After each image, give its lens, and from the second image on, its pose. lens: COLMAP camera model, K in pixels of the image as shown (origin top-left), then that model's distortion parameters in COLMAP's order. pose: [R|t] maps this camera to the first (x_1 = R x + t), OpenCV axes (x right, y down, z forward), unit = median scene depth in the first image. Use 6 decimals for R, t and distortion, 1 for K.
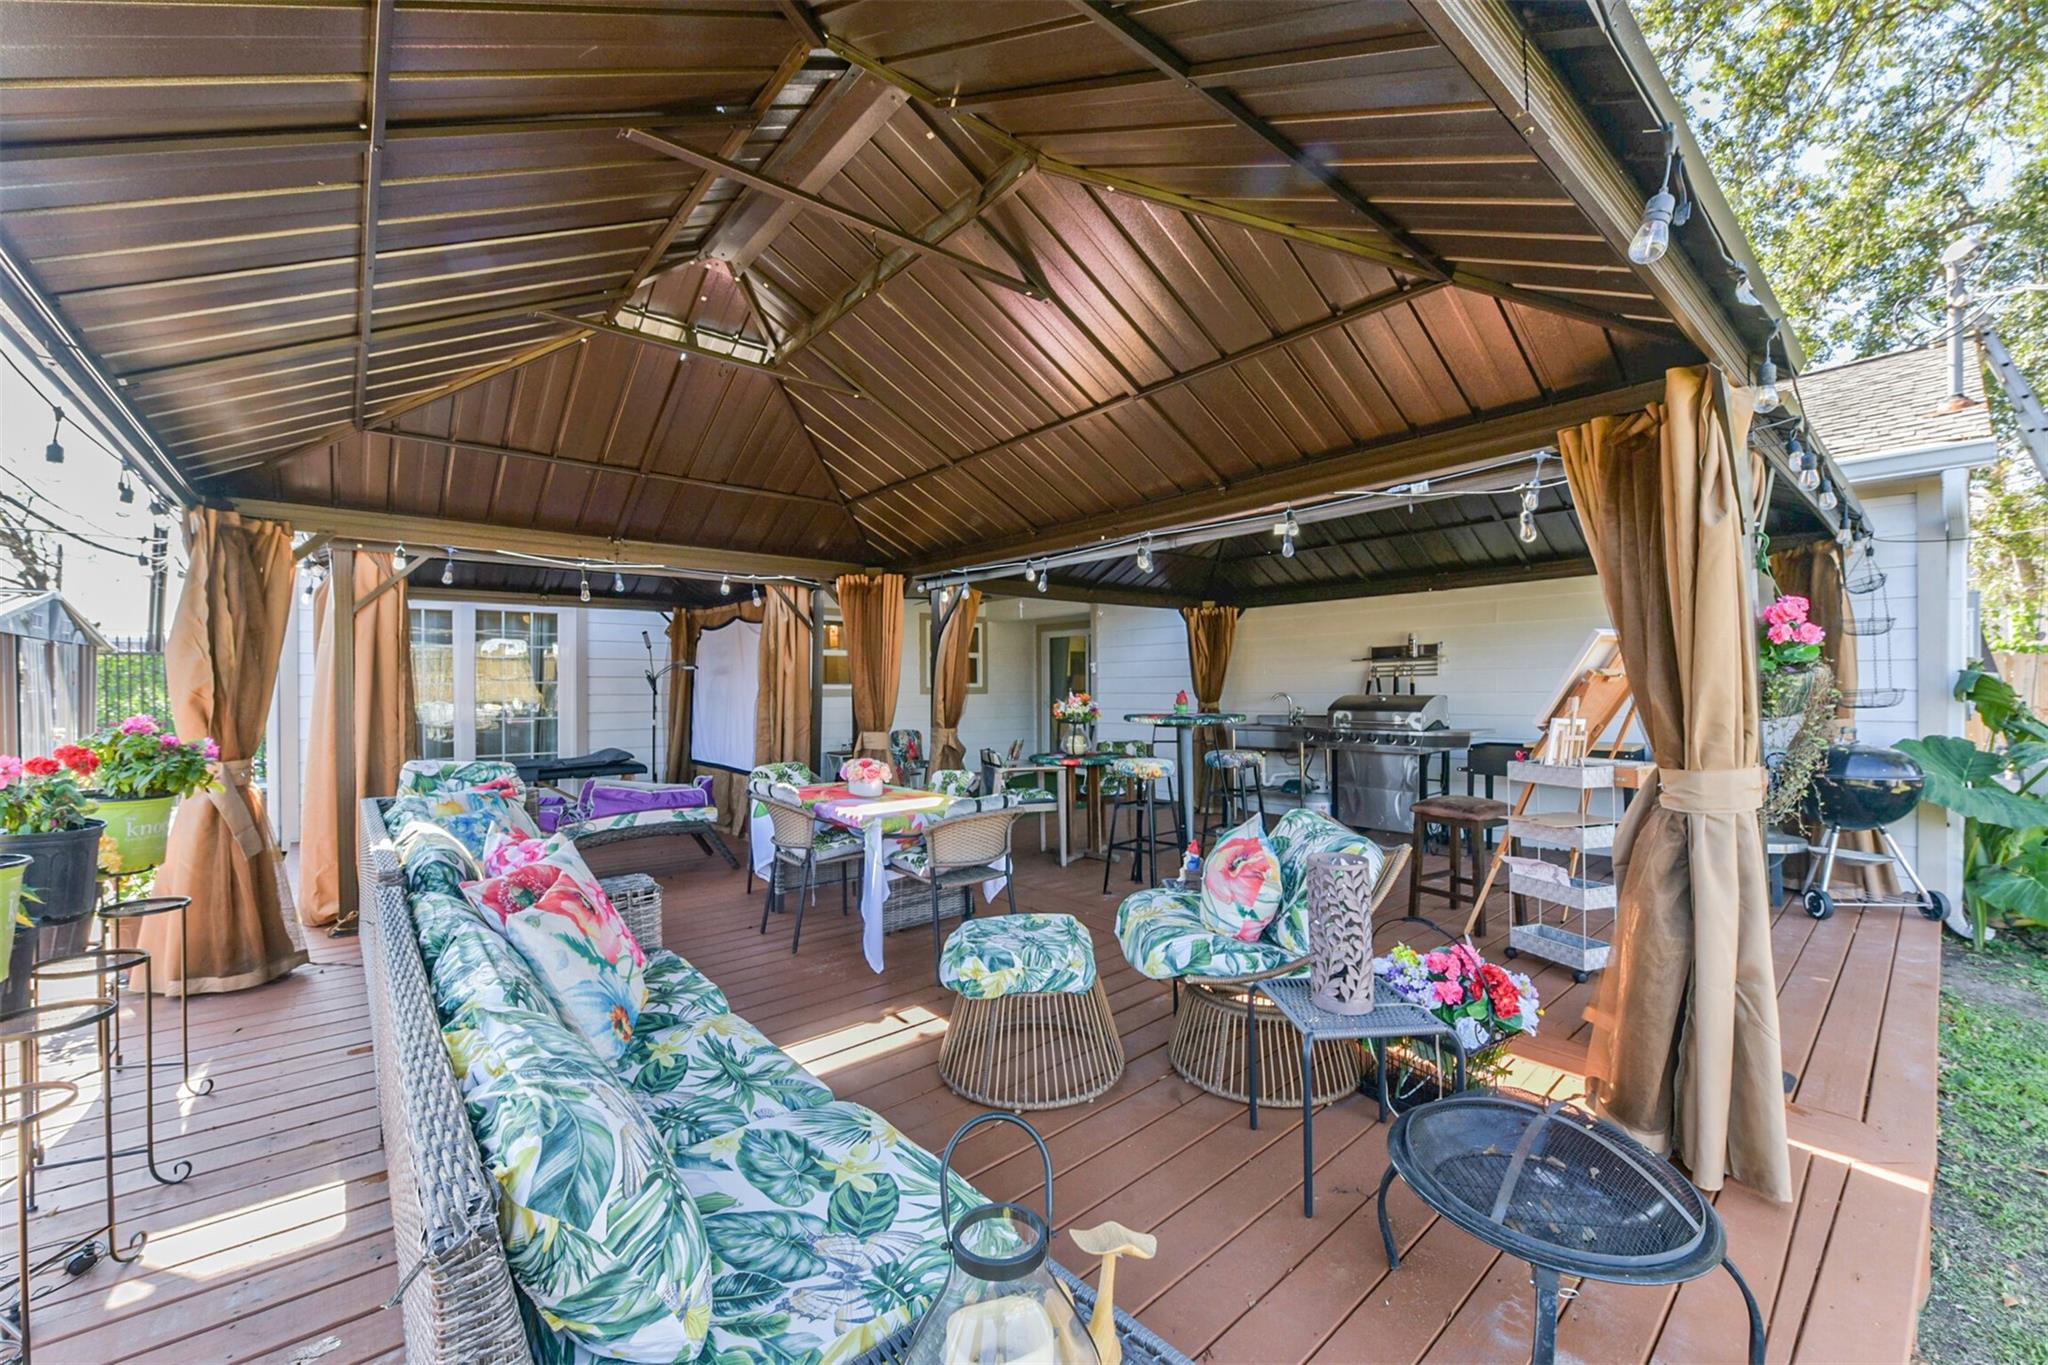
lens RADIAL K [[794.1, 0, 1038.1], [0, 794.1, 673.5], [0, 0, 1]] dist [-0.015203, -0.000170]
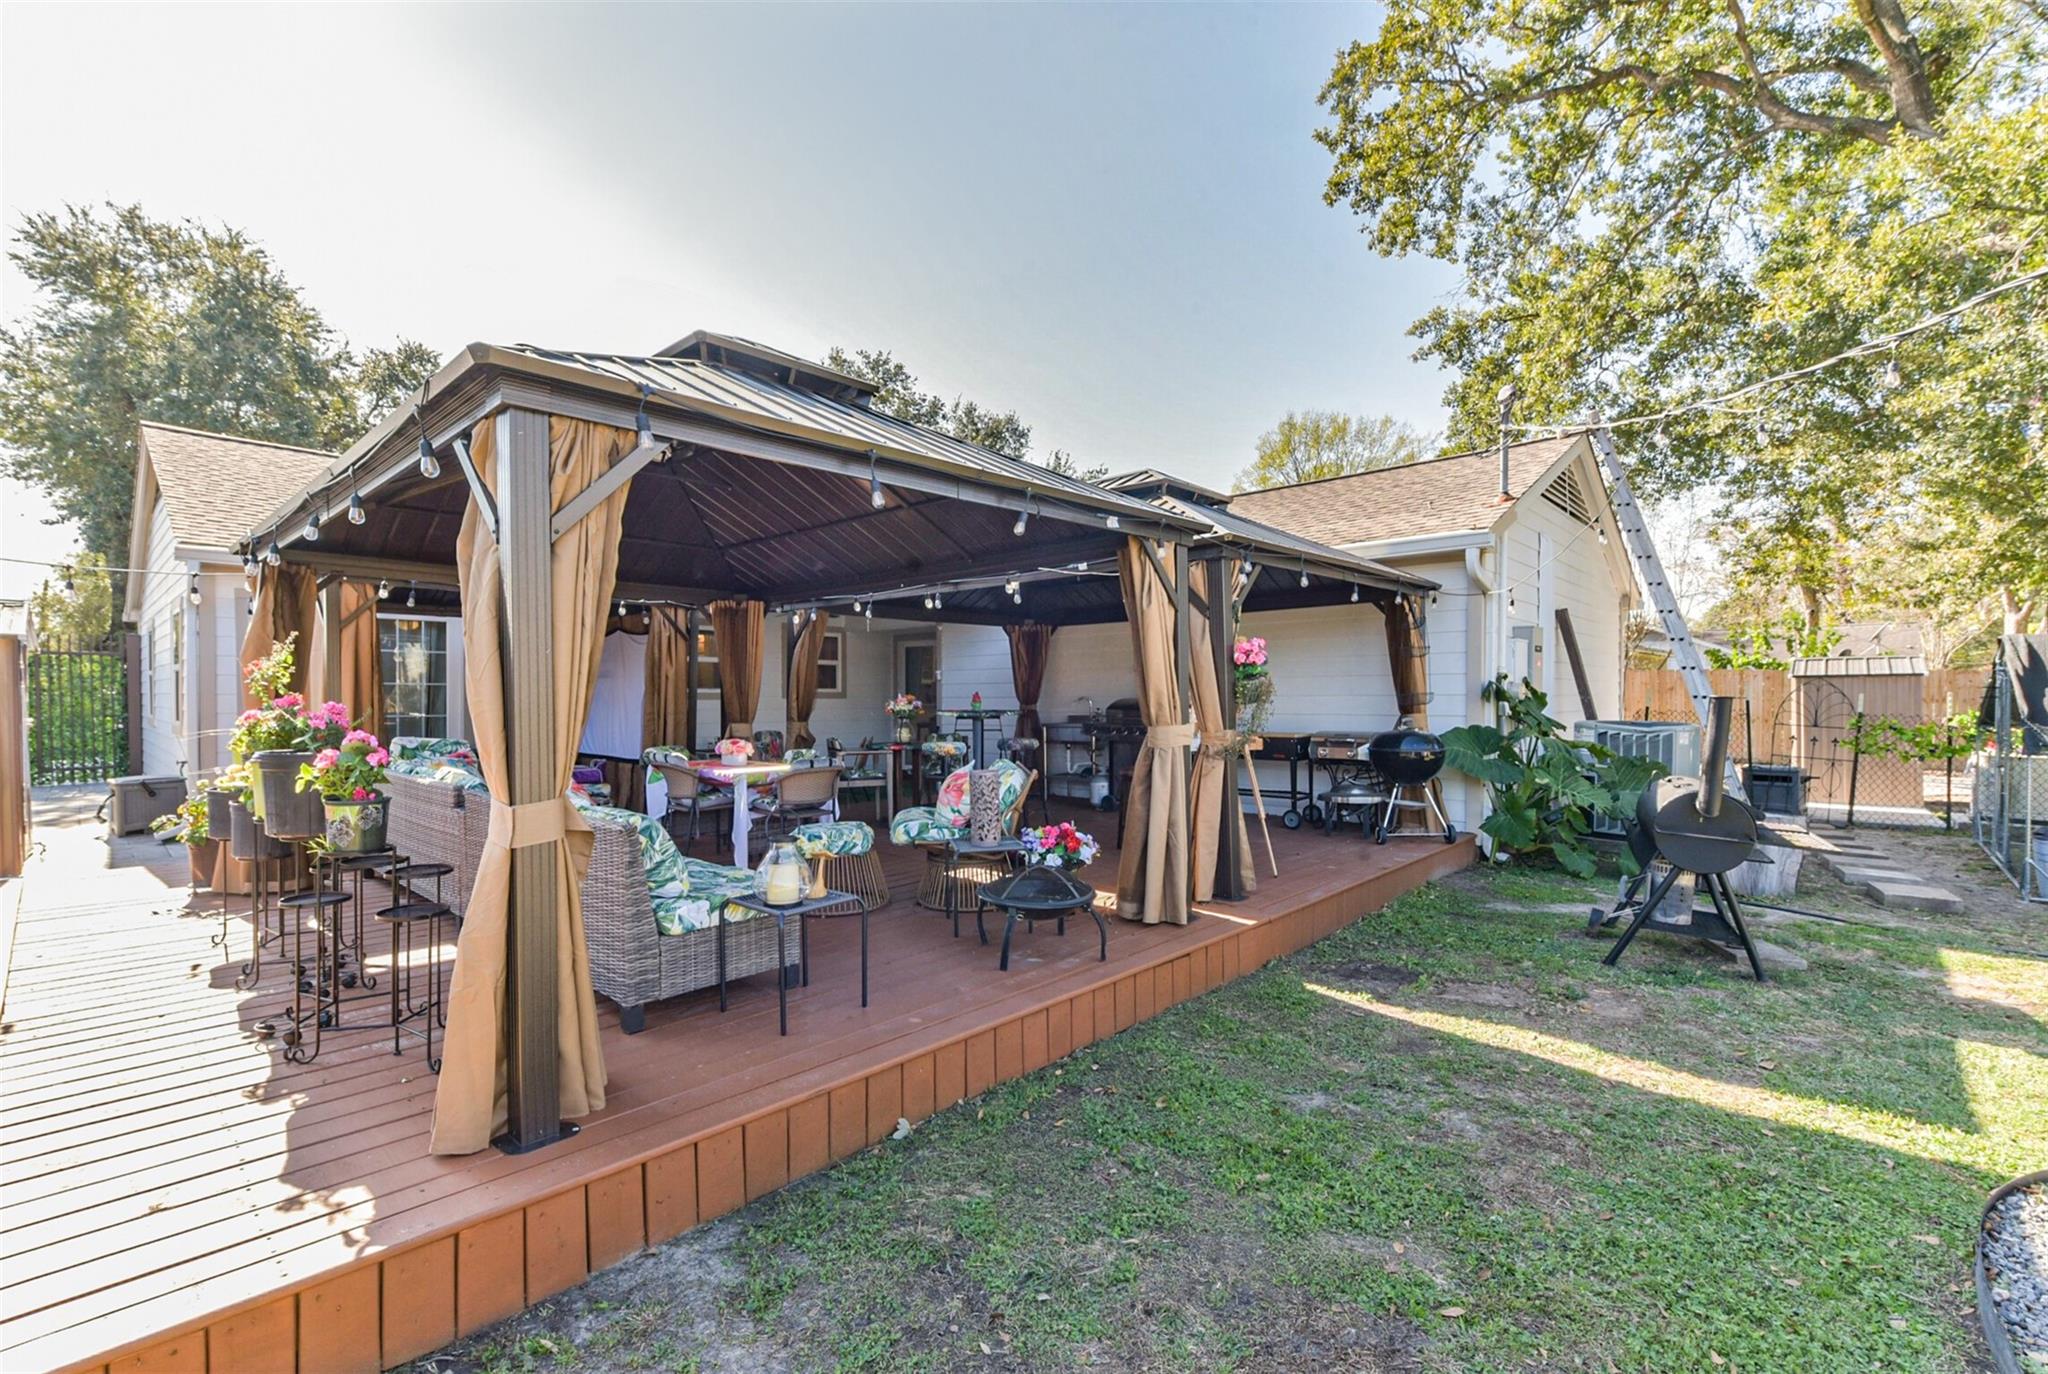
lens RADIAL K [[881.2, 0, 1021.5], [0, 881.2, 695.9], [0, 0, 1]] dist [-0.001543, -0.002787]
pose [[0.993937, 0.006231, 0.109771, 0.101827], [-0.007979, 0.999848, 0.015483, 0.004481], [-0.109658, -0.016265, 0.993836, -0.533284]]
